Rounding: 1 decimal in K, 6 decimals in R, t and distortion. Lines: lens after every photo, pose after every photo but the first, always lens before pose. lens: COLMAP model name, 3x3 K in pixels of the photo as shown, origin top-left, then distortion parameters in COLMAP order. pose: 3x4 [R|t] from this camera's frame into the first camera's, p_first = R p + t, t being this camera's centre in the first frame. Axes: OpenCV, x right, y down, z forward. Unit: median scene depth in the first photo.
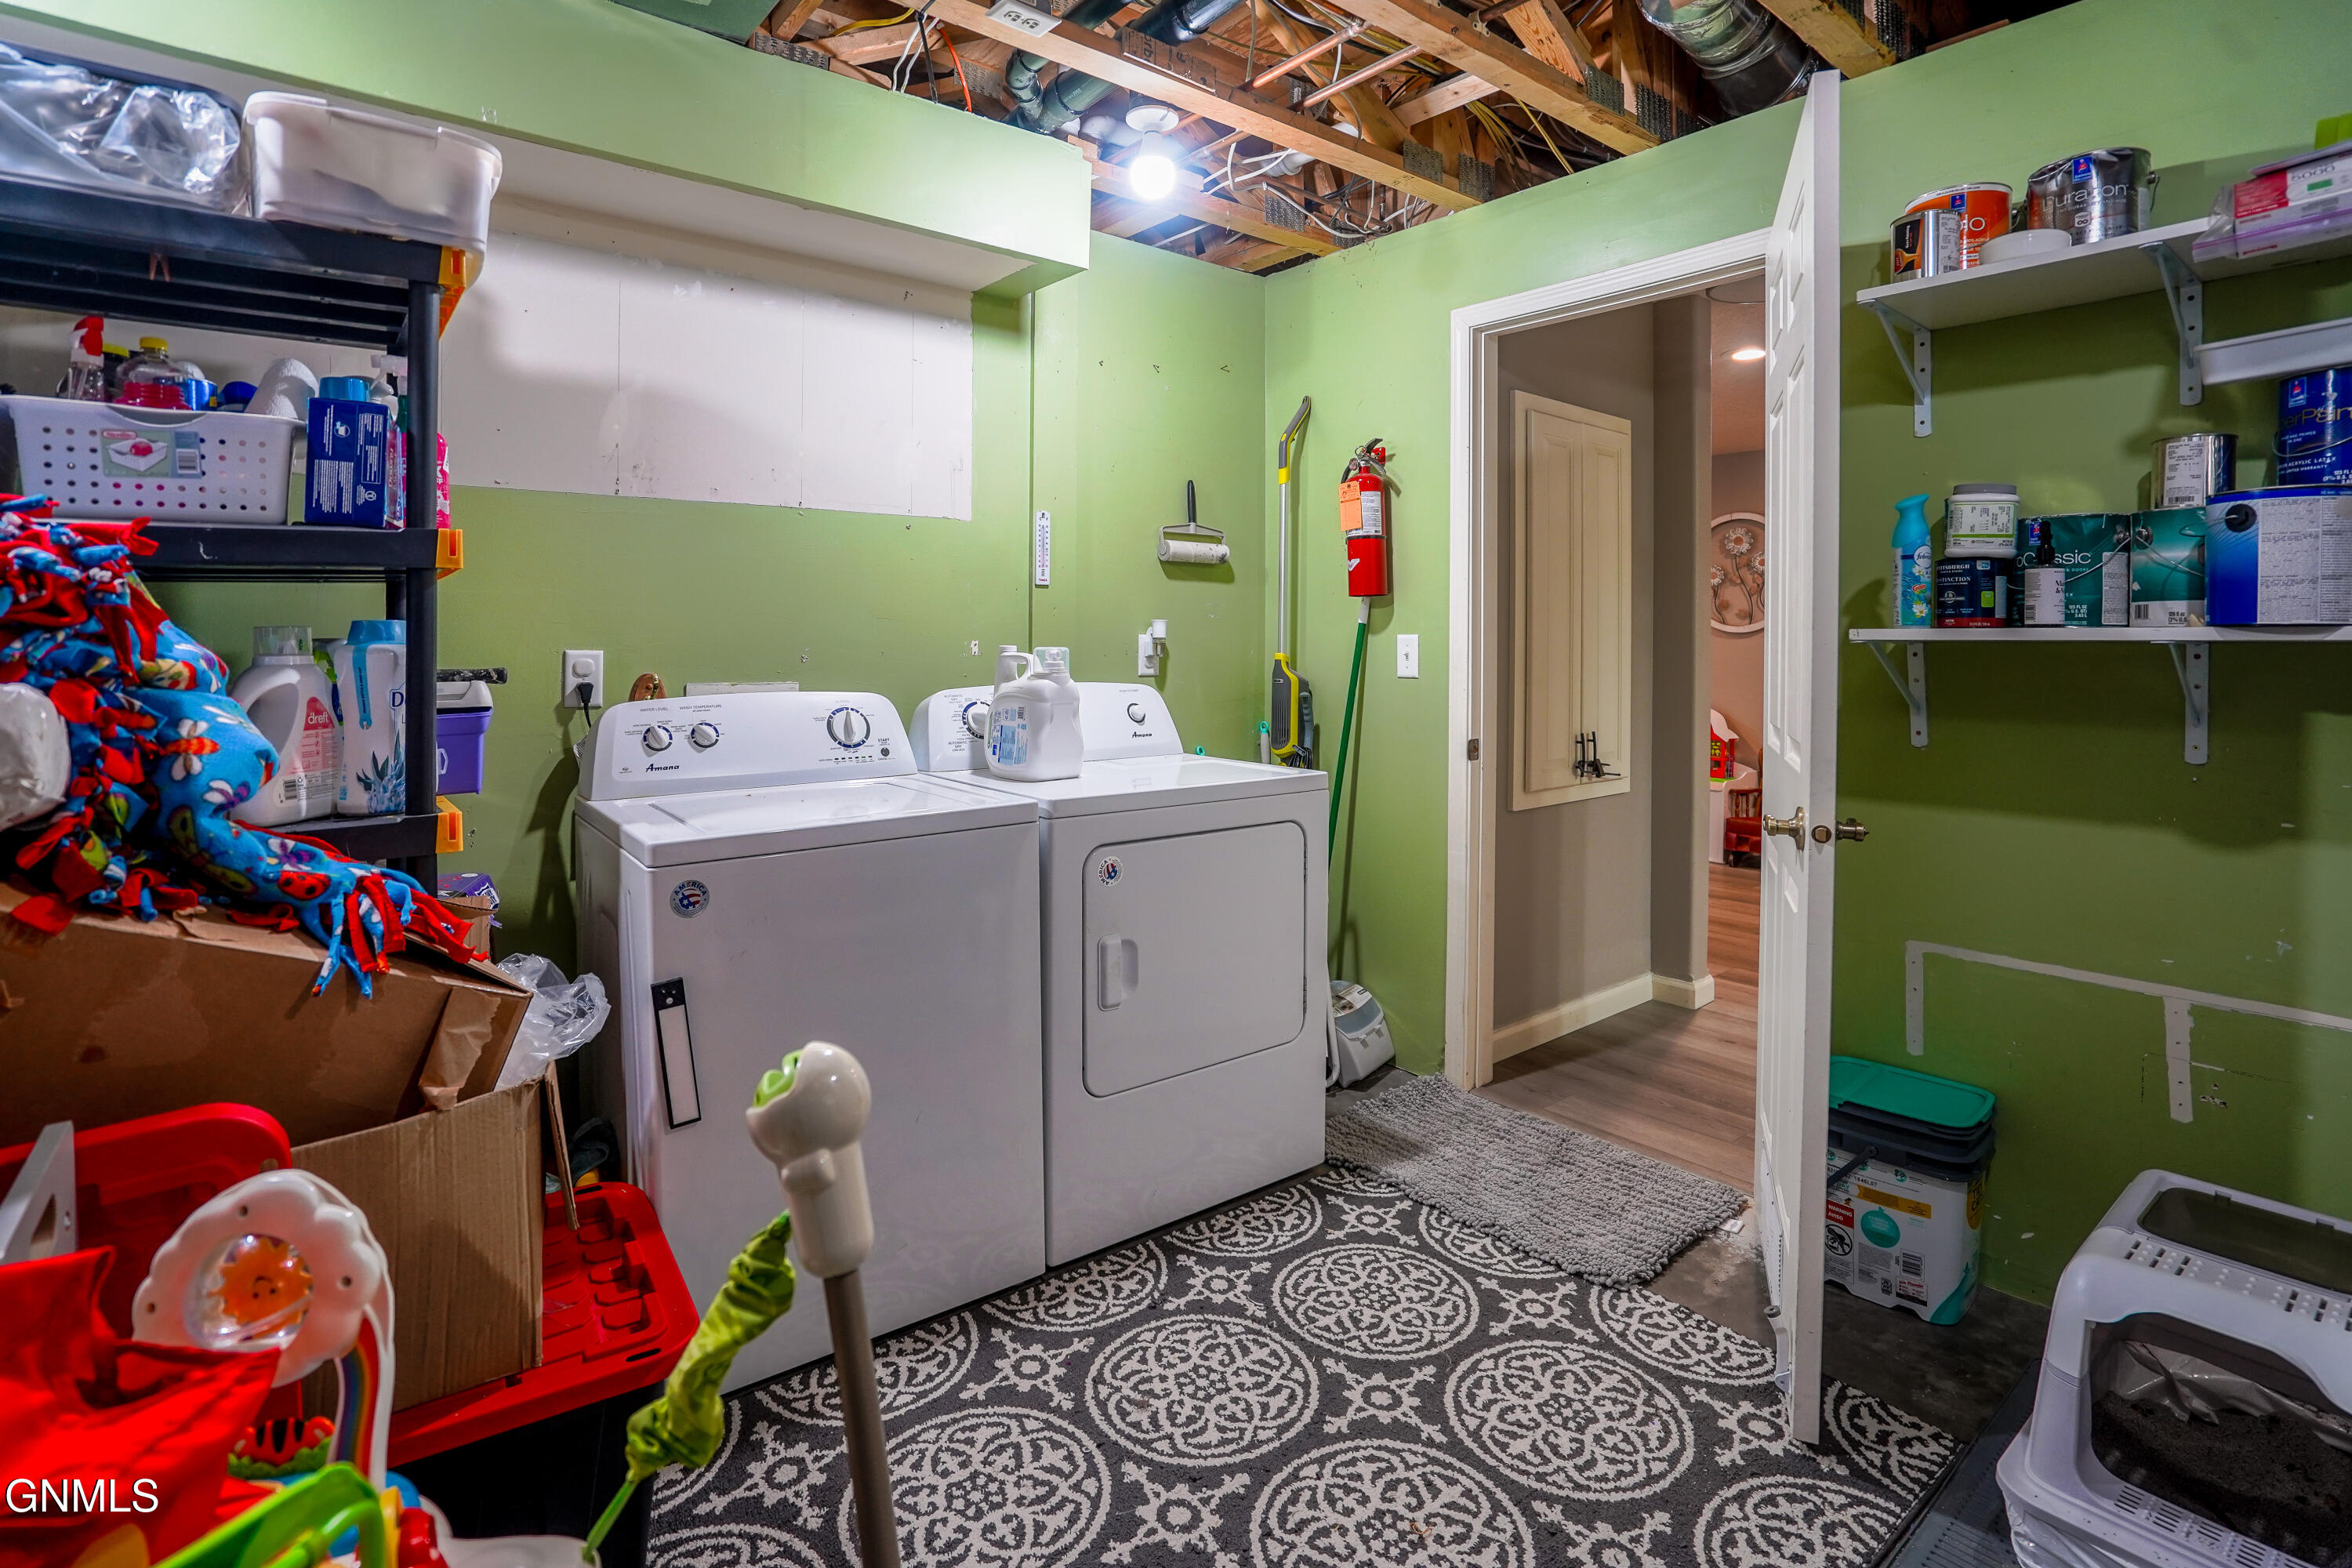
lens RADIAL K [[1117.3, 0, 1173.7], [0, 1117.3, 740.4], [0, 0, 1]] dist [-0.057603, 0.019867]
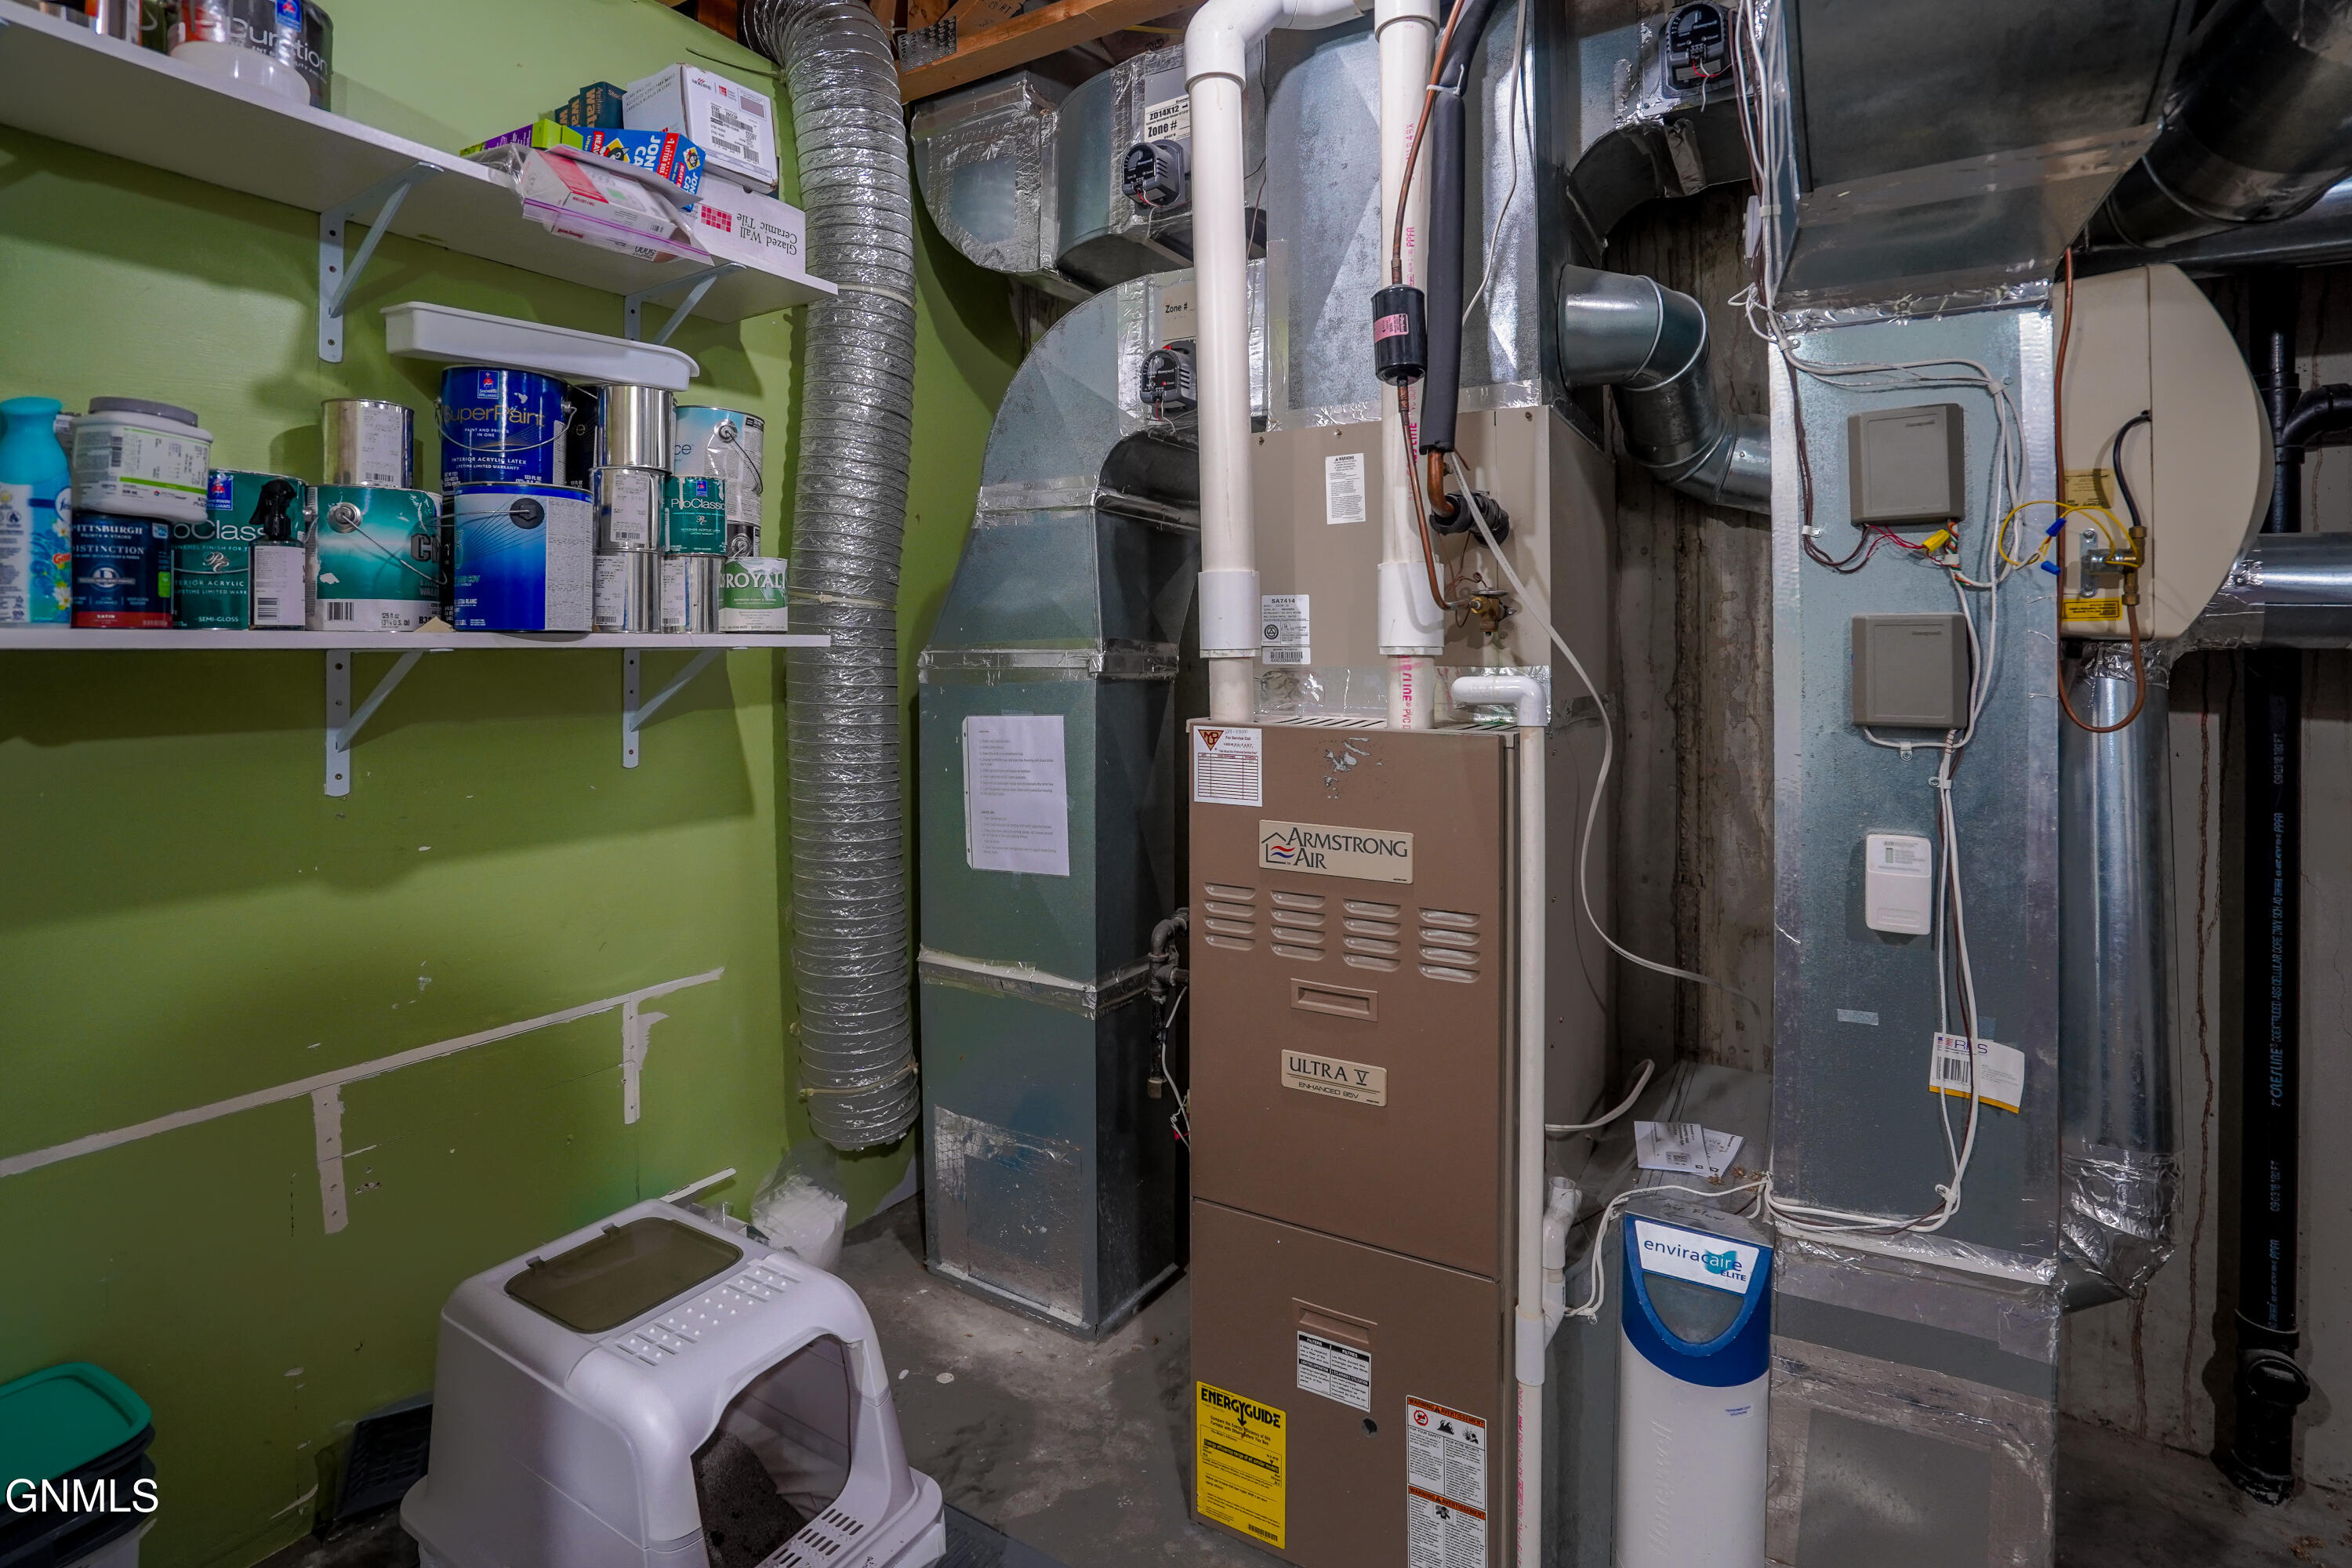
lens RADIAL K [[1119.5, 0, 1169.9], [0, 1119.5, 649.3], [0, 0, 1]] dist [-0.039049, -0.000027]
pose [[-0.330570, 0.002736, 0.943778, -0.053716], [0.092586, 0.995266, 0.029544, -0.055016], [-0.939229, 0.097147, -0.329258, 0.651440]]
